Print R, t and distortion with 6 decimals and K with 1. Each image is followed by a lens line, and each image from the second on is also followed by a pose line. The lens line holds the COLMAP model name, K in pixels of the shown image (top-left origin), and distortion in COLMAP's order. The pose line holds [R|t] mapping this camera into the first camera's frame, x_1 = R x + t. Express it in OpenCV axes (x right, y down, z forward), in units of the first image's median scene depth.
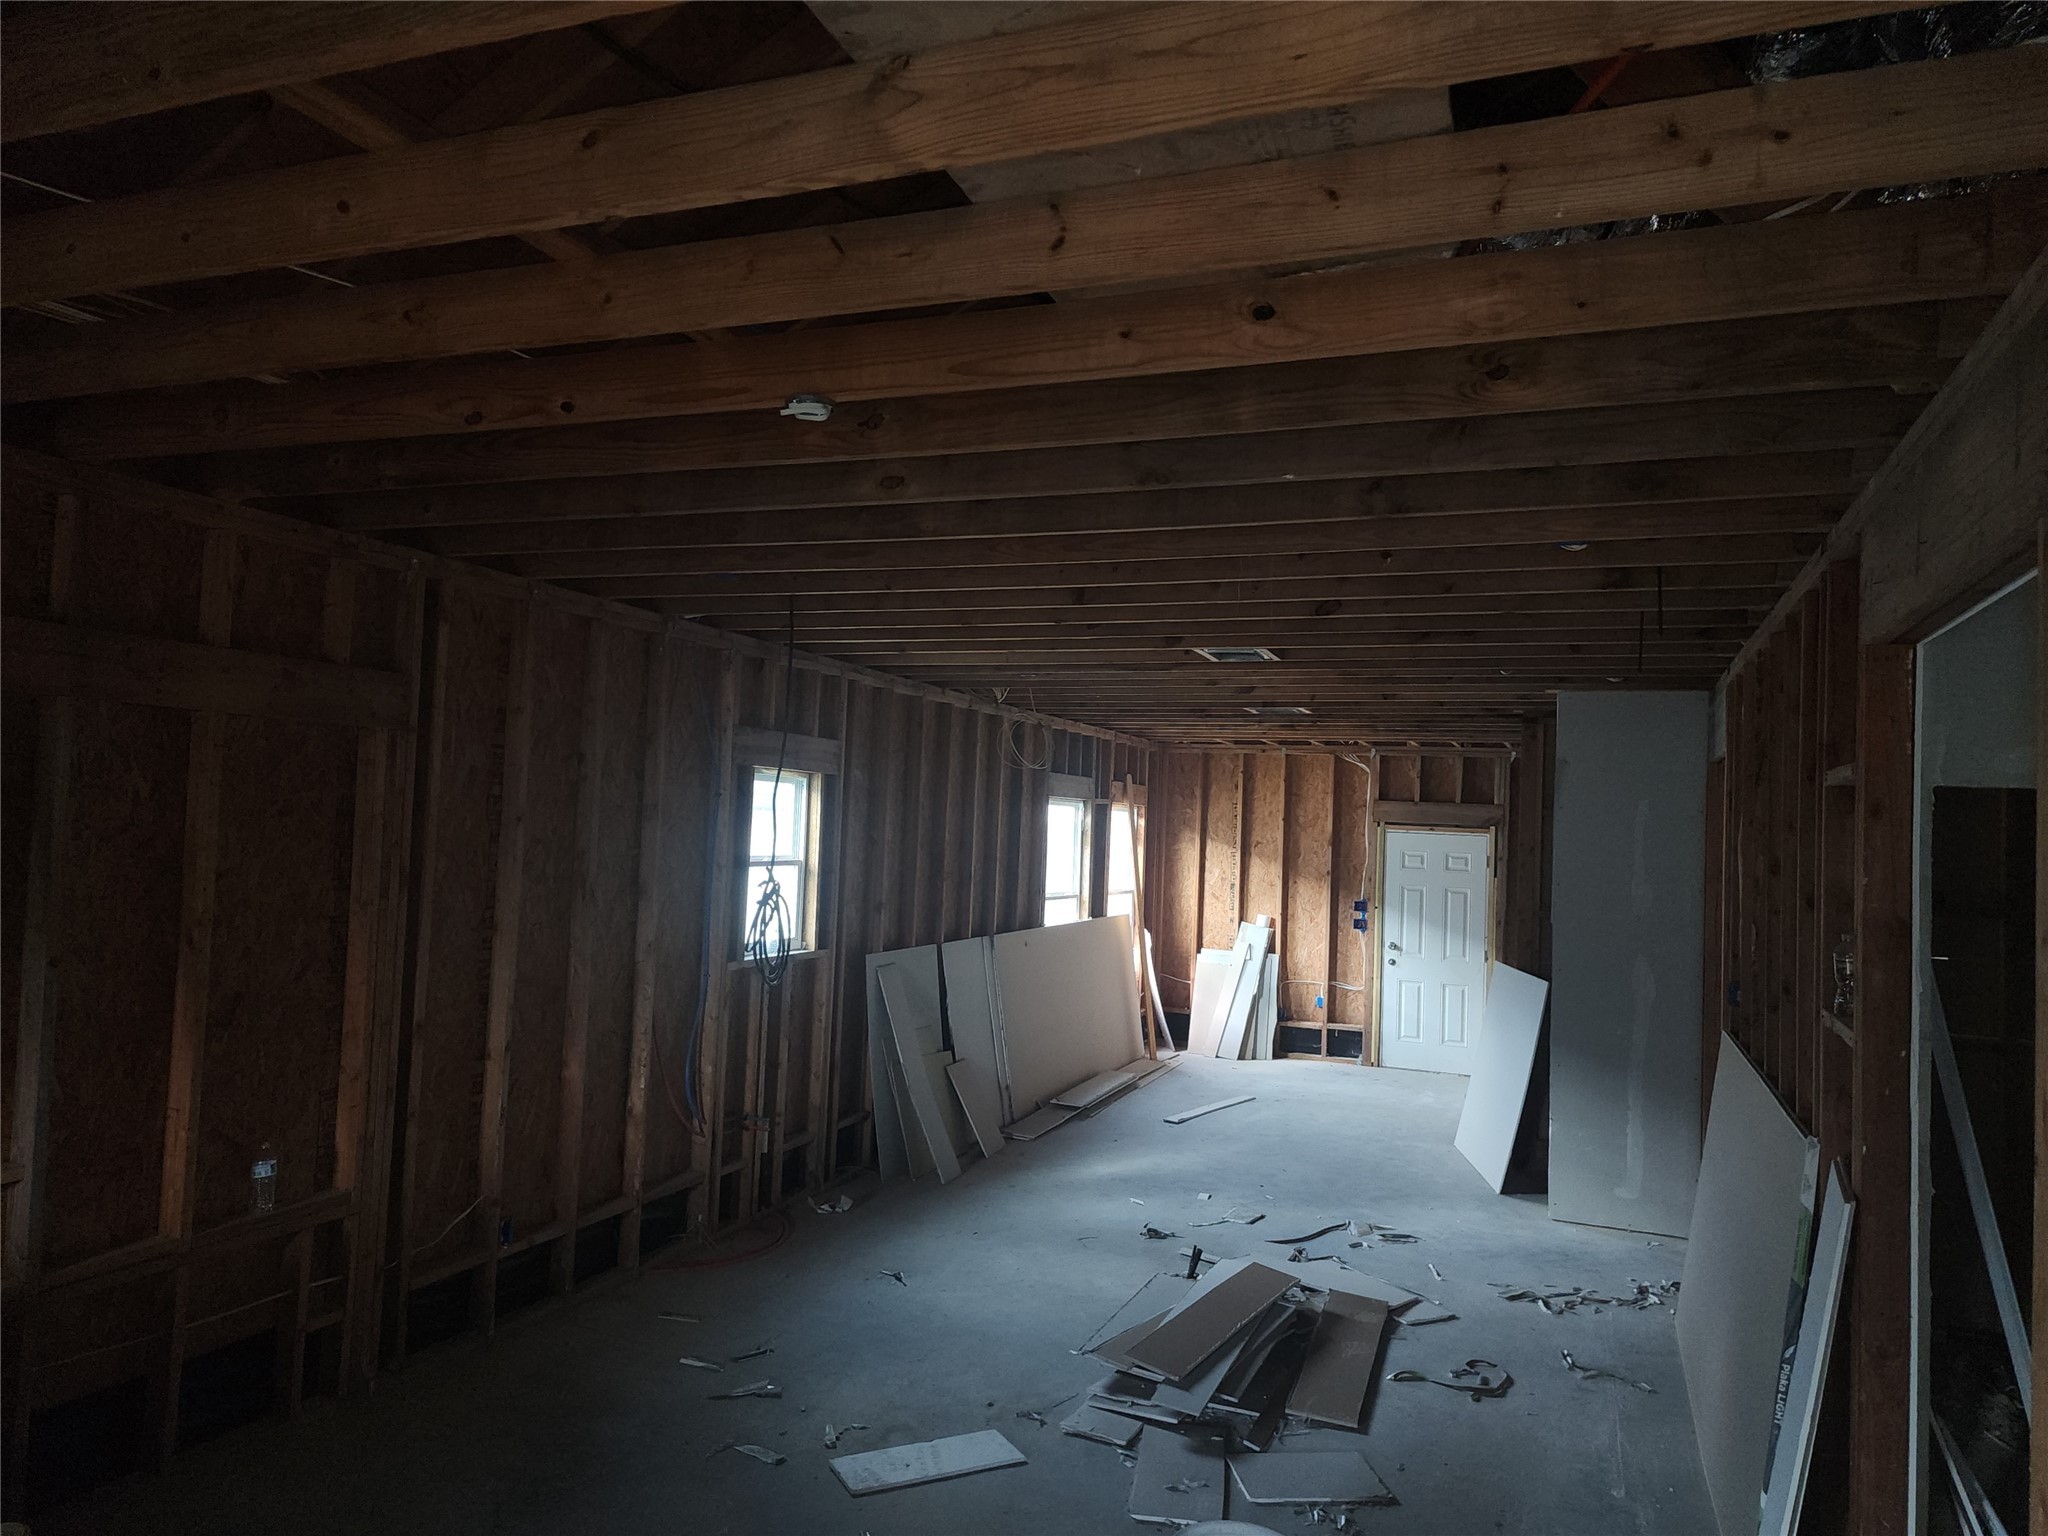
lens RADIAL K [[1373.1, 0, 1017.5], [0, 1373.1, 777.4], [0, 0, 1]] dist [0.069796, -0.052520]
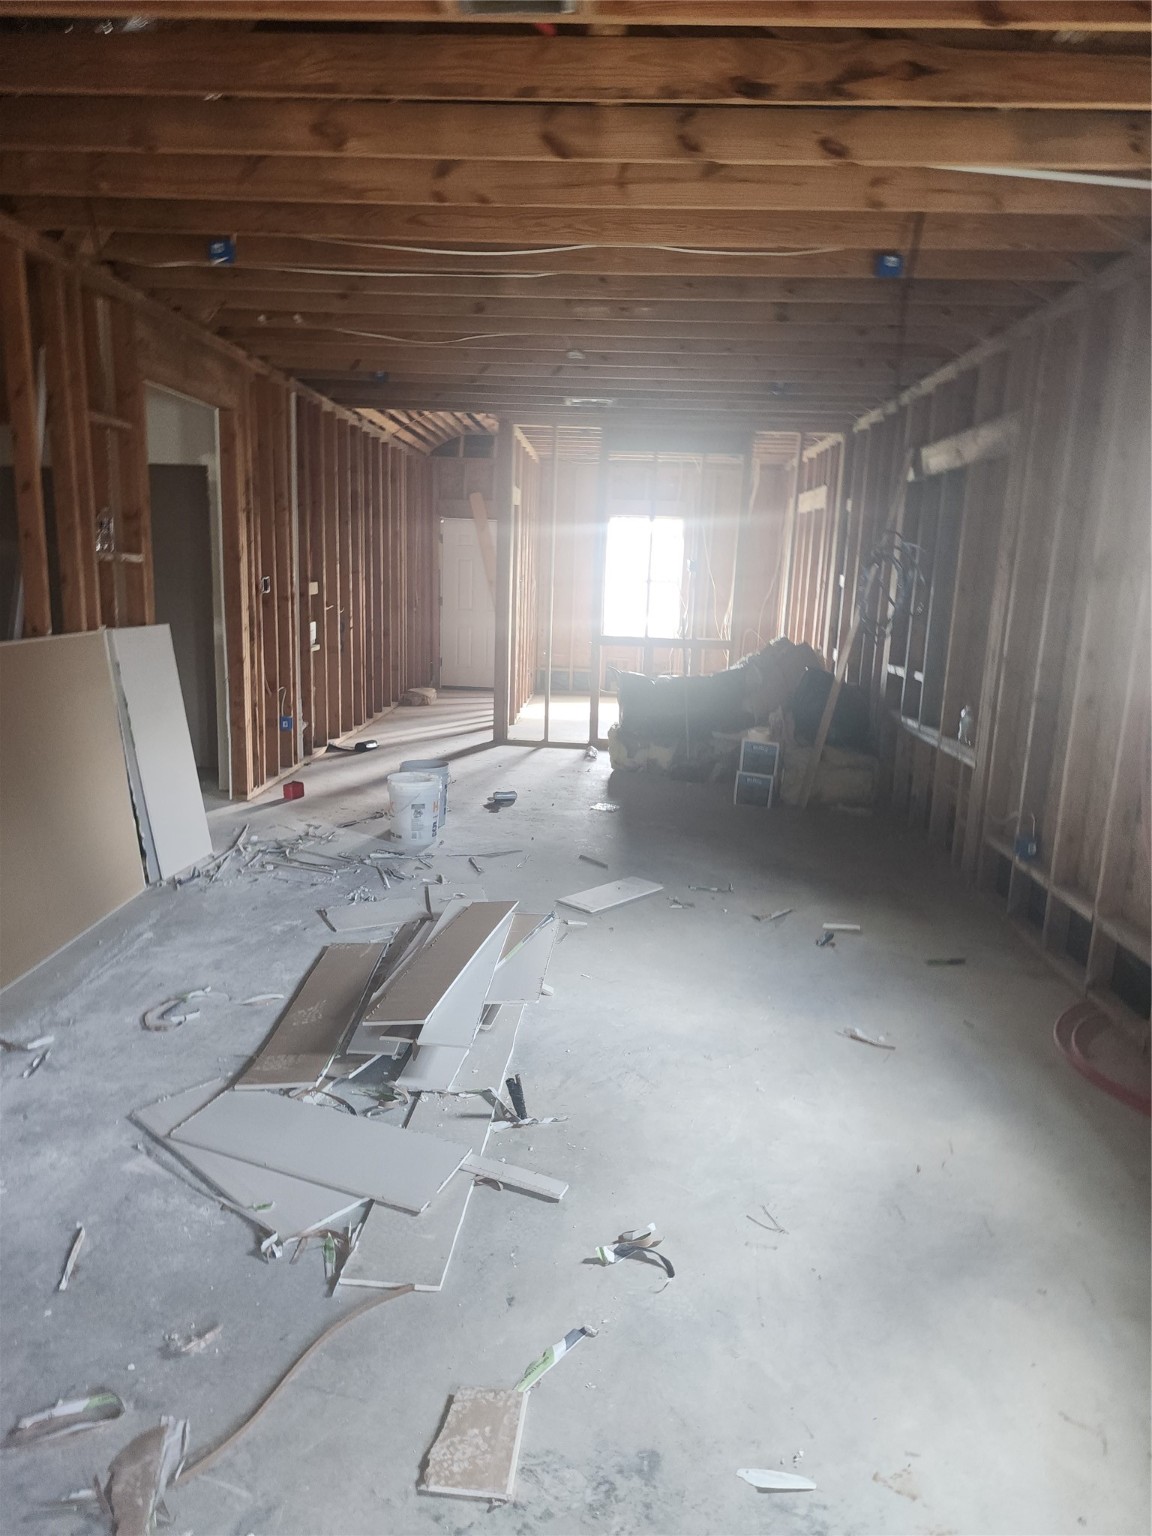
lens RADIAL K [[1029.8, 0, 551.2], [0, 1029.8, 769.6], [0, 0, 1]] dist [0.069796, -0.052520]
pose [[-0.943394, -0.008336, -0.331570, 0.353768], [-0.059431, 0.987753, 0.144261, 0.159837], [0.326307, 0.155800, -0.932336, 1.843045]]
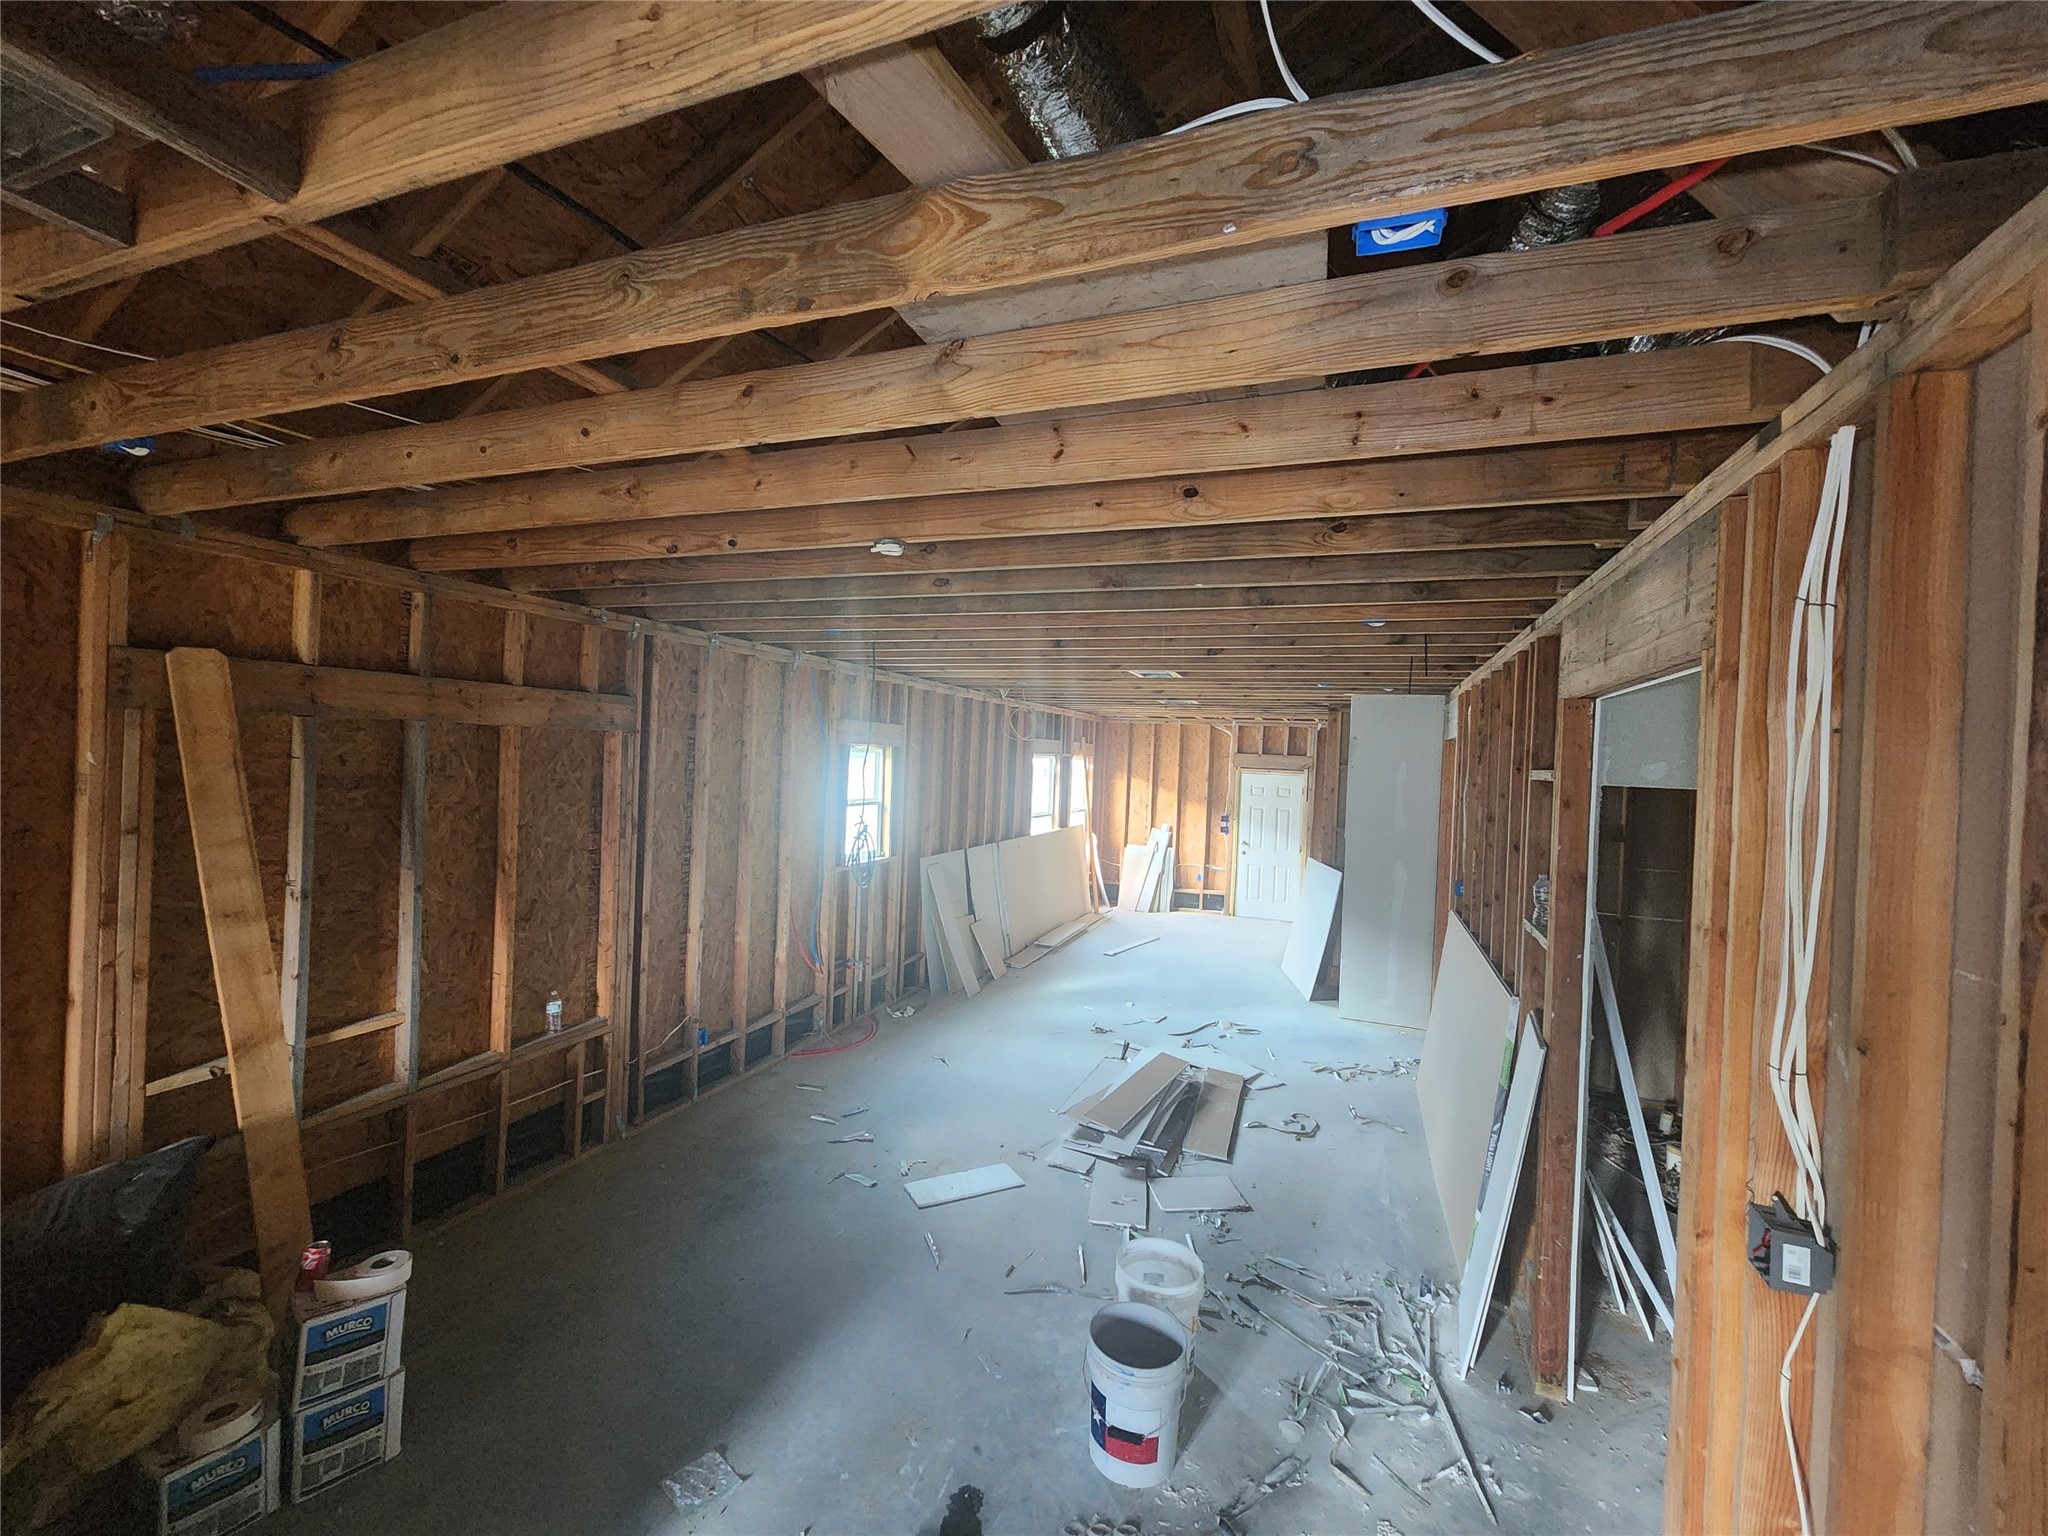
lens RADIAL K [[846.3, 0, 1011.7], [0, 846.3, 767.7], [0, 0, 1]] dist [0.003850, -0.001138]
pose [[0.999996, 0.000536, 0.002654, -0.010854], [-0.000671, 0.998698, 0.051011, -0.042370], [-0.002623, -0.051013, 0.998695, 0.030588]]
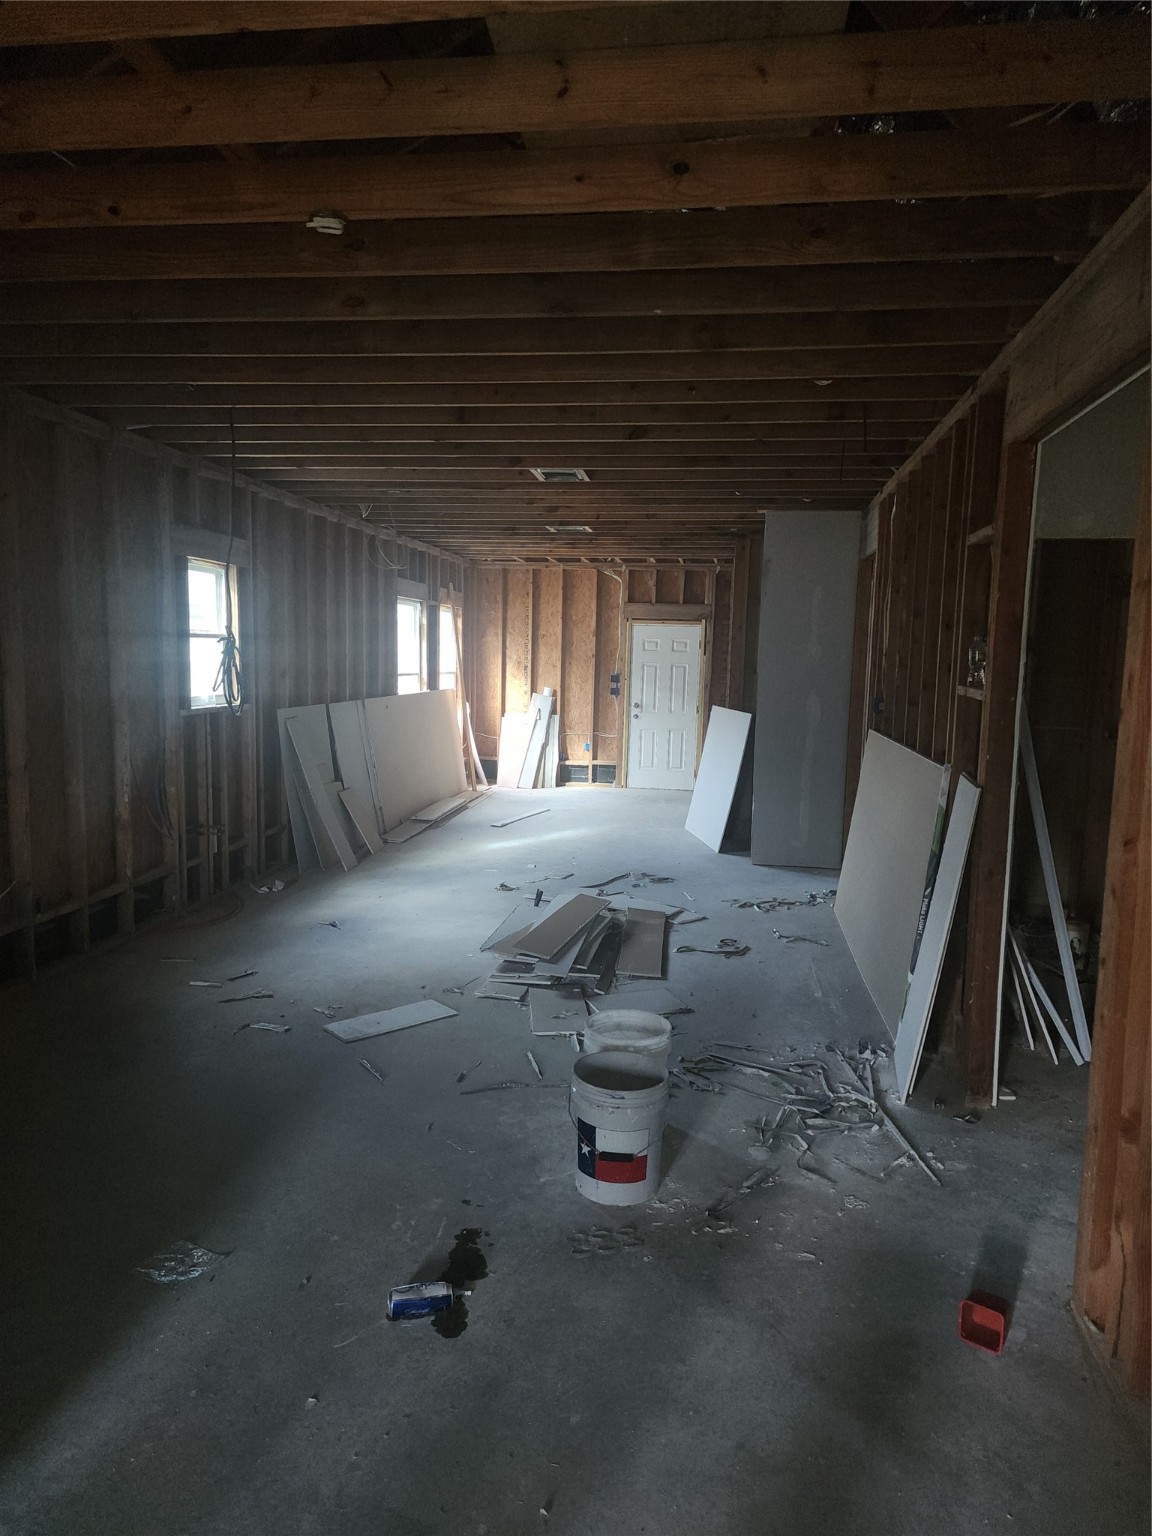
lens RADIAL K [[1029.8, 0, 571.3], [0, 1029.8, 781.4], [0, 0, 1]] dist [0.069796, -0.052520]
pose [[0.972478, -0.045521, 0.228505, -0.106141], [0.006871, 0.985905, 0.167163, 0.053034], [-0.232894, -0.160992, 0.959084, -0.052222]]
